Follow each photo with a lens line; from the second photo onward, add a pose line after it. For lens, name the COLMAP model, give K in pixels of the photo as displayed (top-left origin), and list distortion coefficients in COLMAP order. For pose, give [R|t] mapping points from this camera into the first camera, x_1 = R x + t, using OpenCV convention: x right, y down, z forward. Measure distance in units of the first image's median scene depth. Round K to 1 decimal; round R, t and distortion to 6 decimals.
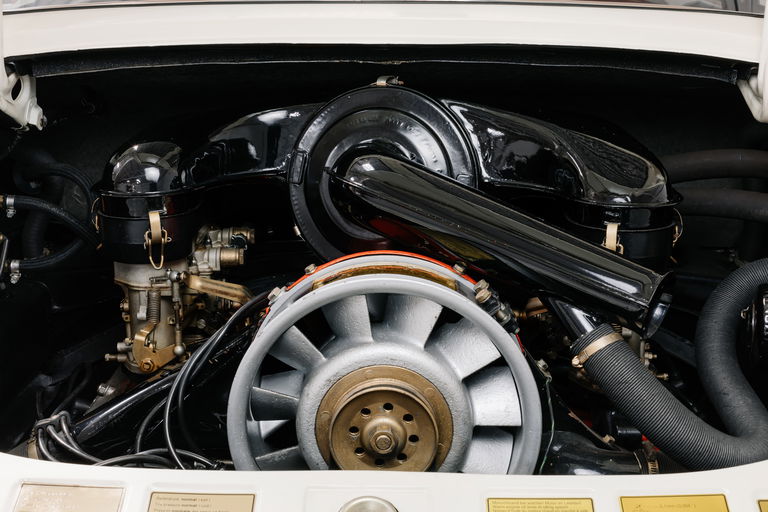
lens RADIAL K [[1091.8, 0, 384.0], [0, 1091.8, 256.0], [0, 0, 1]] dist [0.010050, -0.029684]
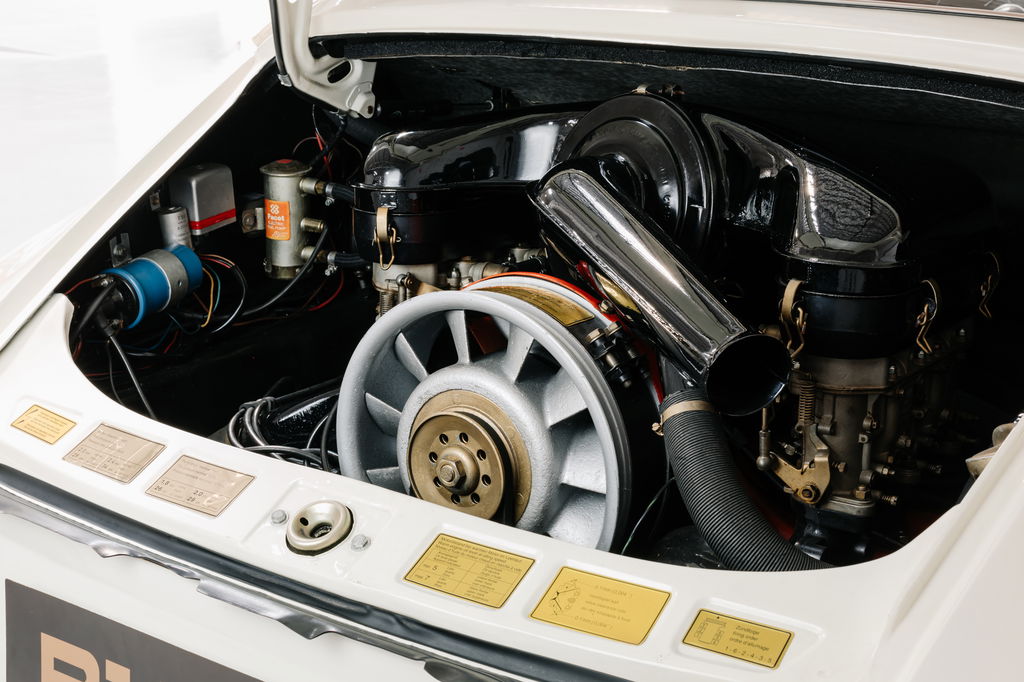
lens RADIAL K [[1455.8, 0, 512.0], [0, 1455.8, 341.0], [0, 0, 1]] dist [0.010050, -0.029684]
pose [[0.843954, 0.160405, -0.511872, 0.618956], [-0.163559, 0.985753, 0.039236, 0.006296], [0.510873, 0.050608, 0.858165, -0.010021]]
